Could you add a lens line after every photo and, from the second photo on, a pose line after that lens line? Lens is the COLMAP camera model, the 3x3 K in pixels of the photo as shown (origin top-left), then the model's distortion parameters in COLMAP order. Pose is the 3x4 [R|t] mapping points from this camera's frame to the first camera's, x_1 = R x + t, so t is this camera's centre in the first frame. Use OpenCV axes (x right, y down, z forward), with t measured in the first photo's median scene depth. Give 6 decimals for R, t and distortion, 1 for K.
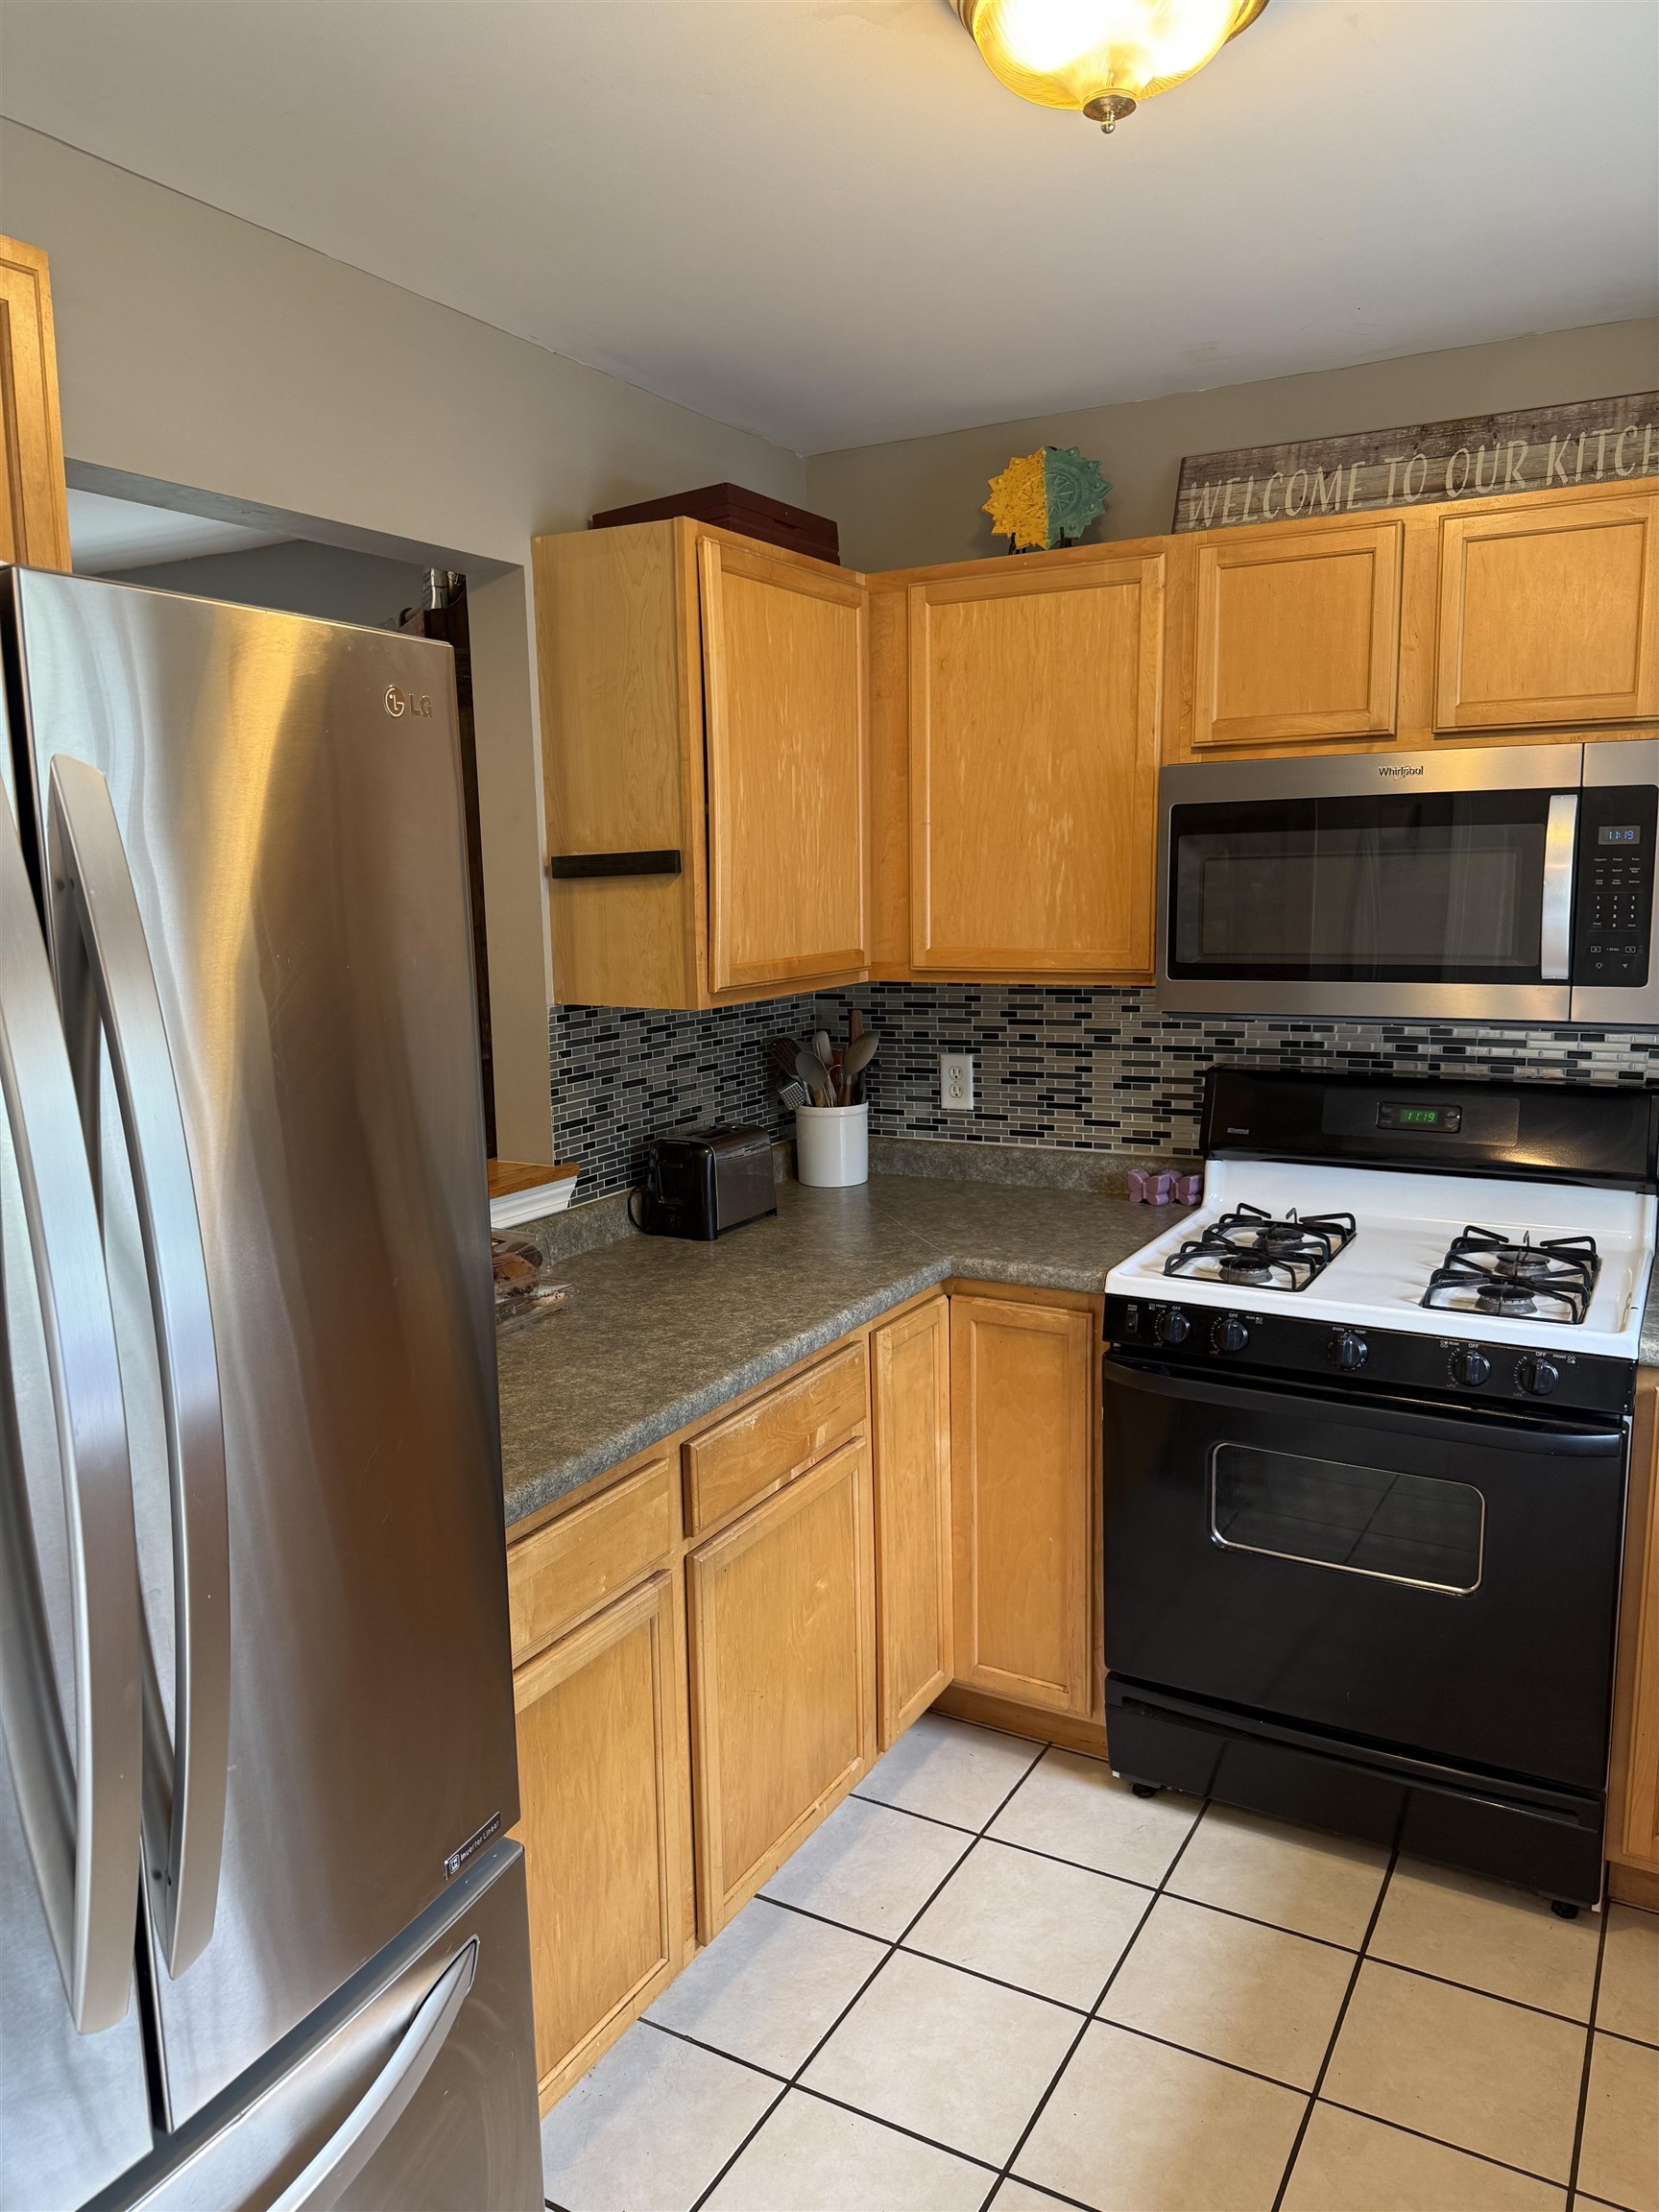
lens RADIAL K [[1549.6, 0, 827.0], [0, 1549.6, 1108.5], [0, 0, 1]] dist [0.091958, -0.138530]
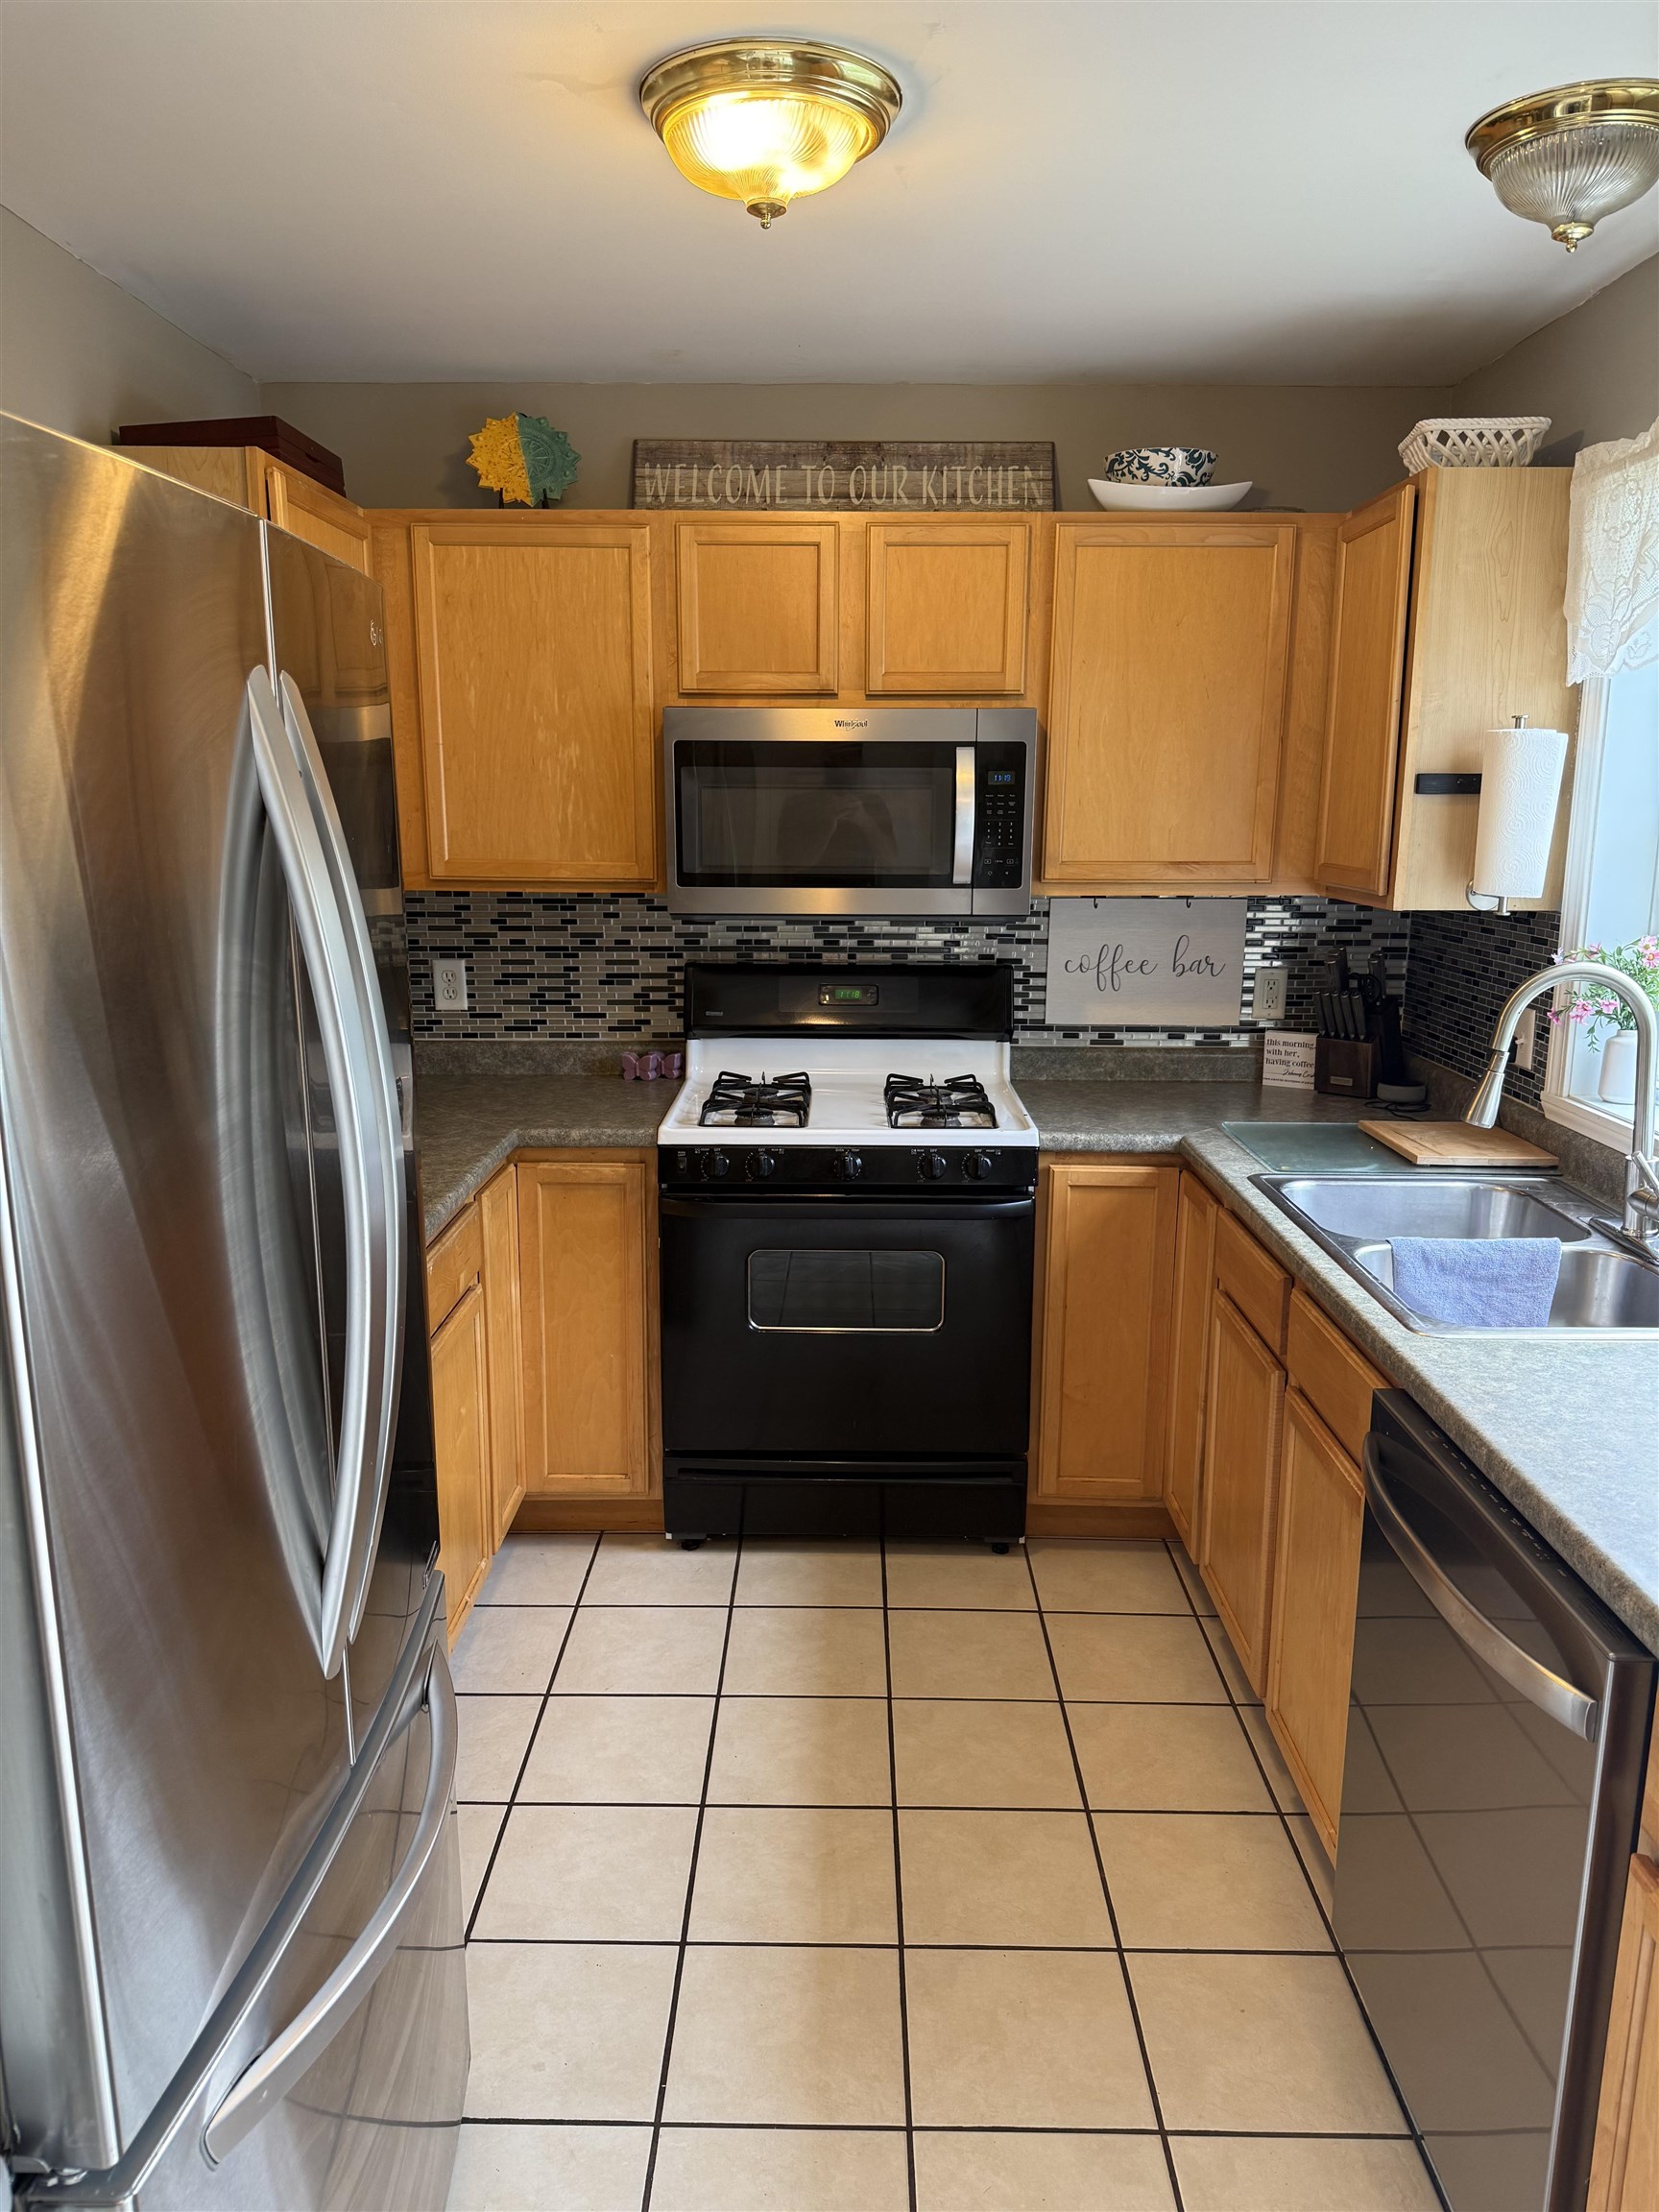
lens RADIAL K [[1516.3, 0, 827.3], [0, 1516.3, 1114.0], [0, 0, 1]] dist [0.152240, -0.329488]
pose [[0.879138, -0.076524, 0.470384, -0.233439], [0.053183, 0.996612, 0.062734, 0.023615], [-0.473591, -0.030135, 0.880229, -0.099327]]
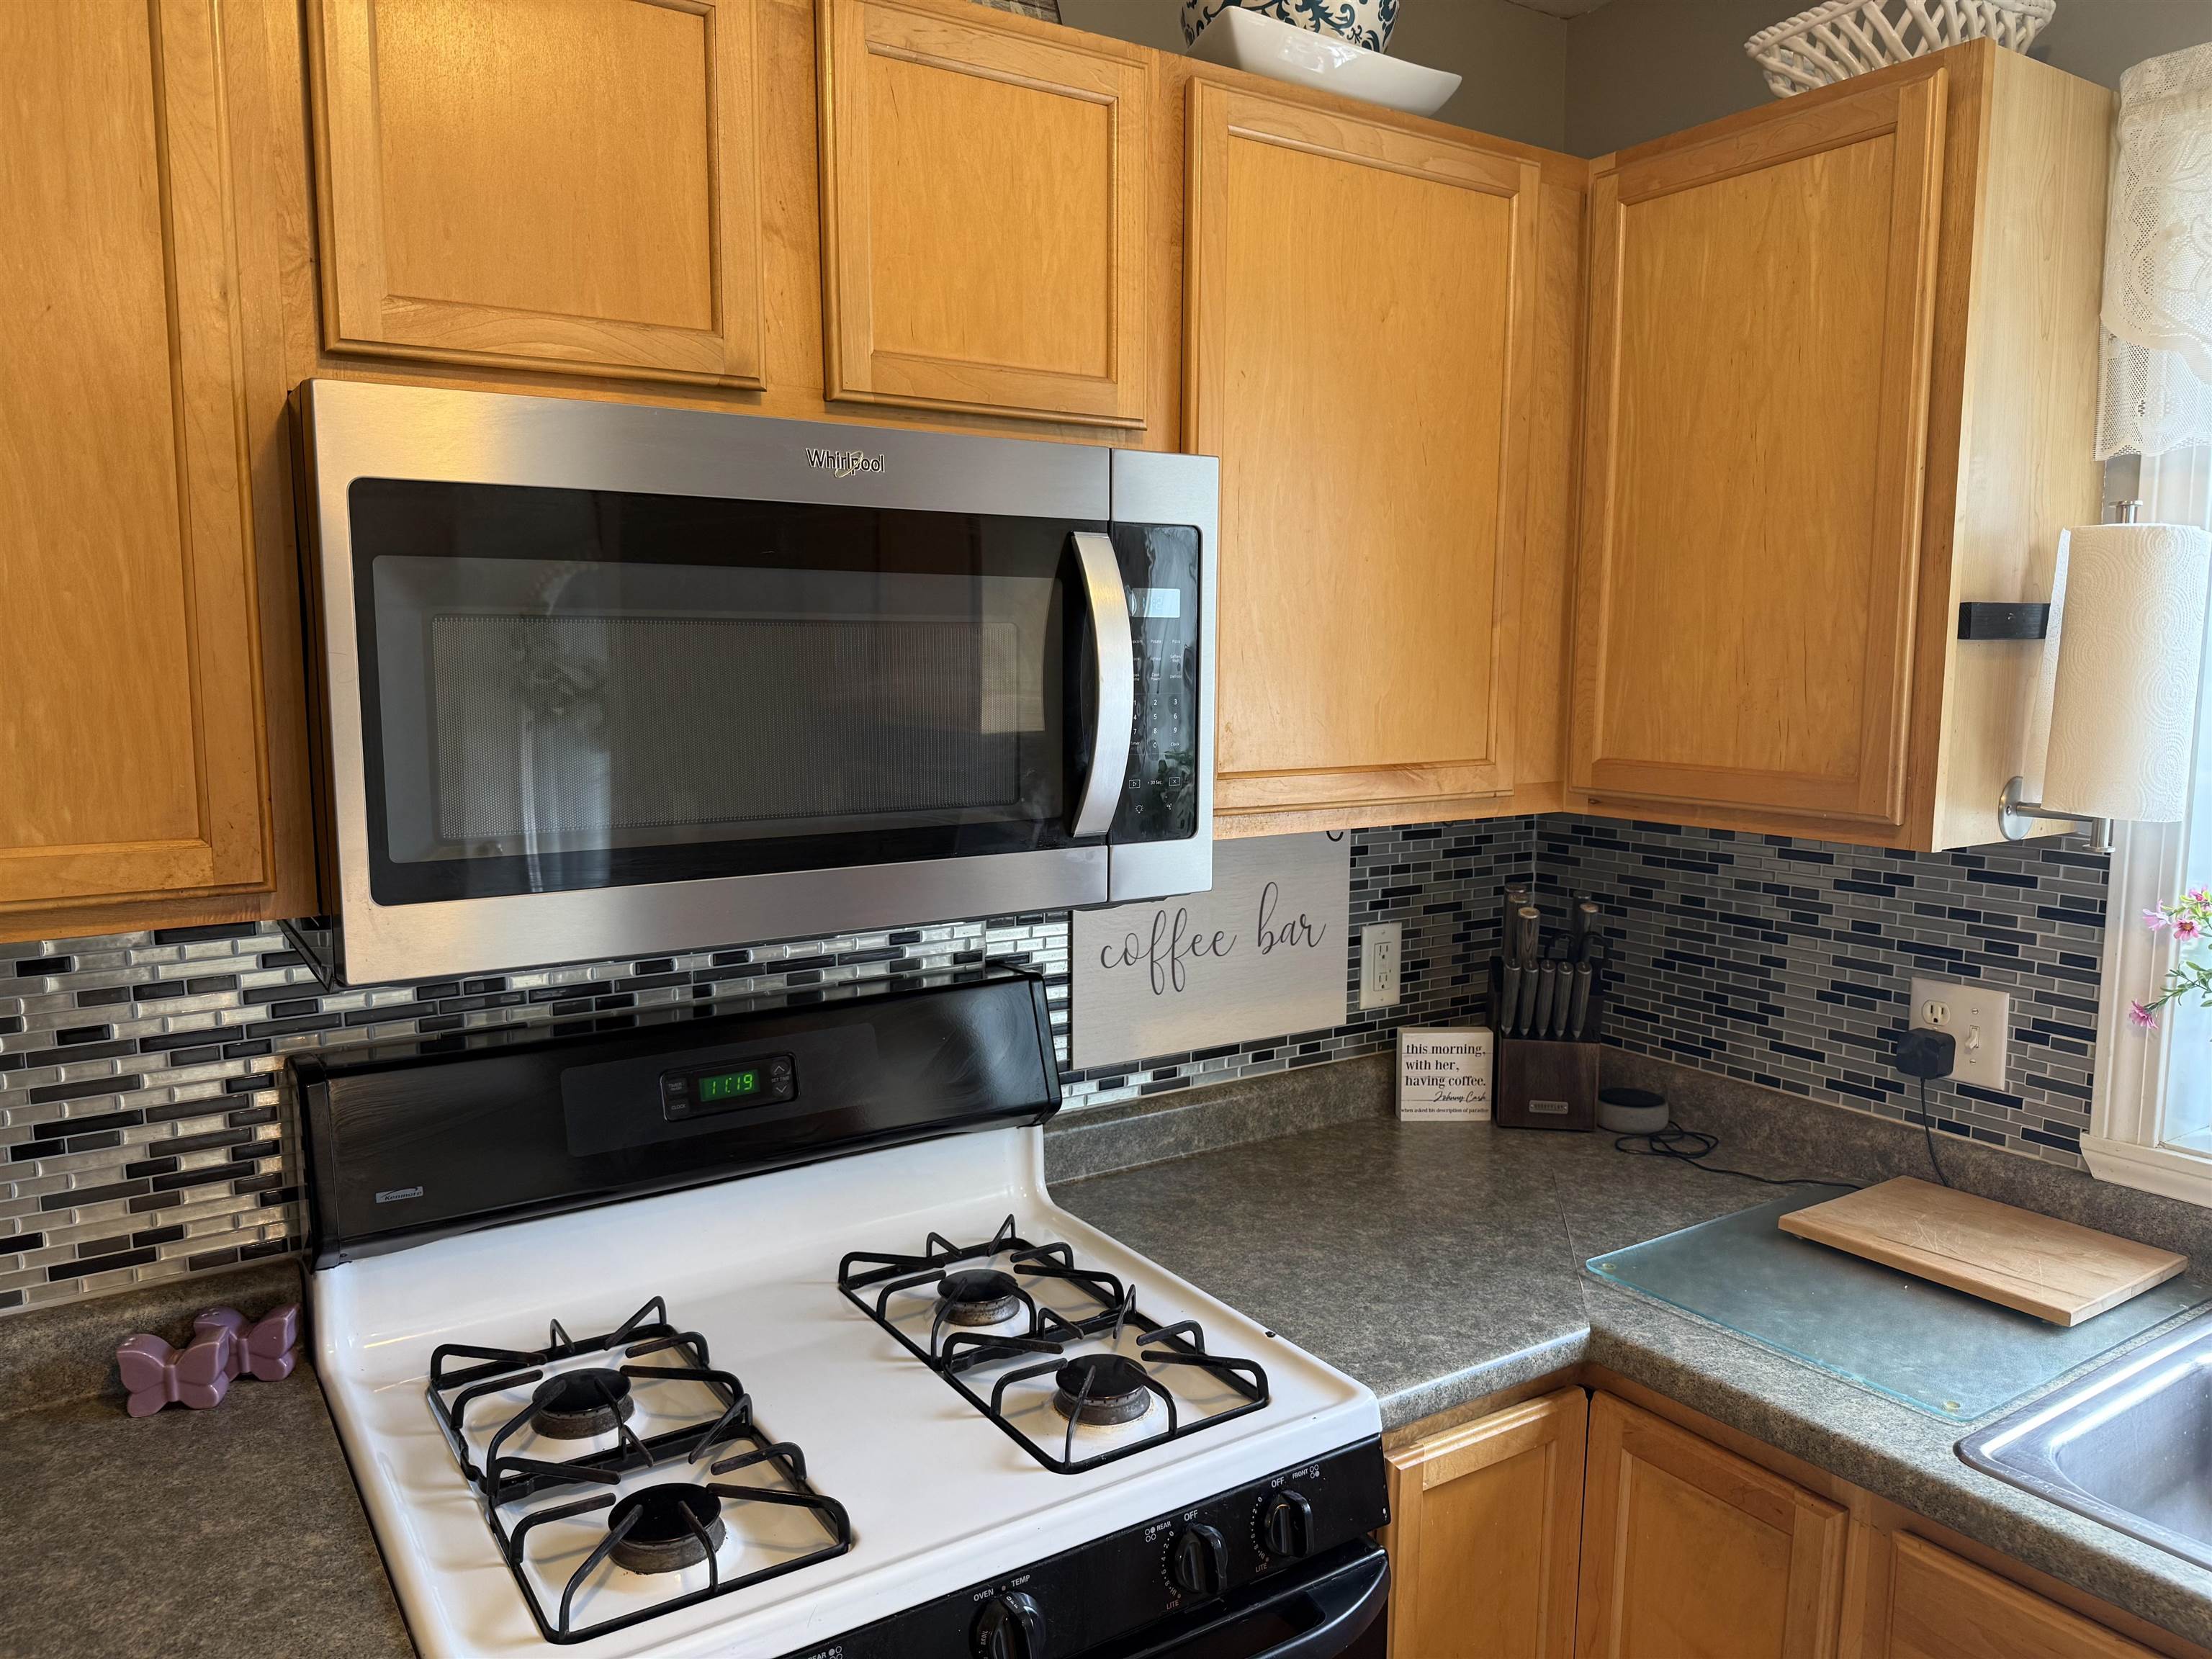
lens RADIAL K [[1579.1, 0, 1146.8], [0, 1579.1, 852.4], [0, 0, 1]] dist [0.089139, -0.116539]
pose [[0.459110, -0.098388, 0.882914, -0.052797], [0.125599, 0.991054, 0.045128, -0.084625], [-0.879456, 0.090174, 0.467360, 0.583215]]
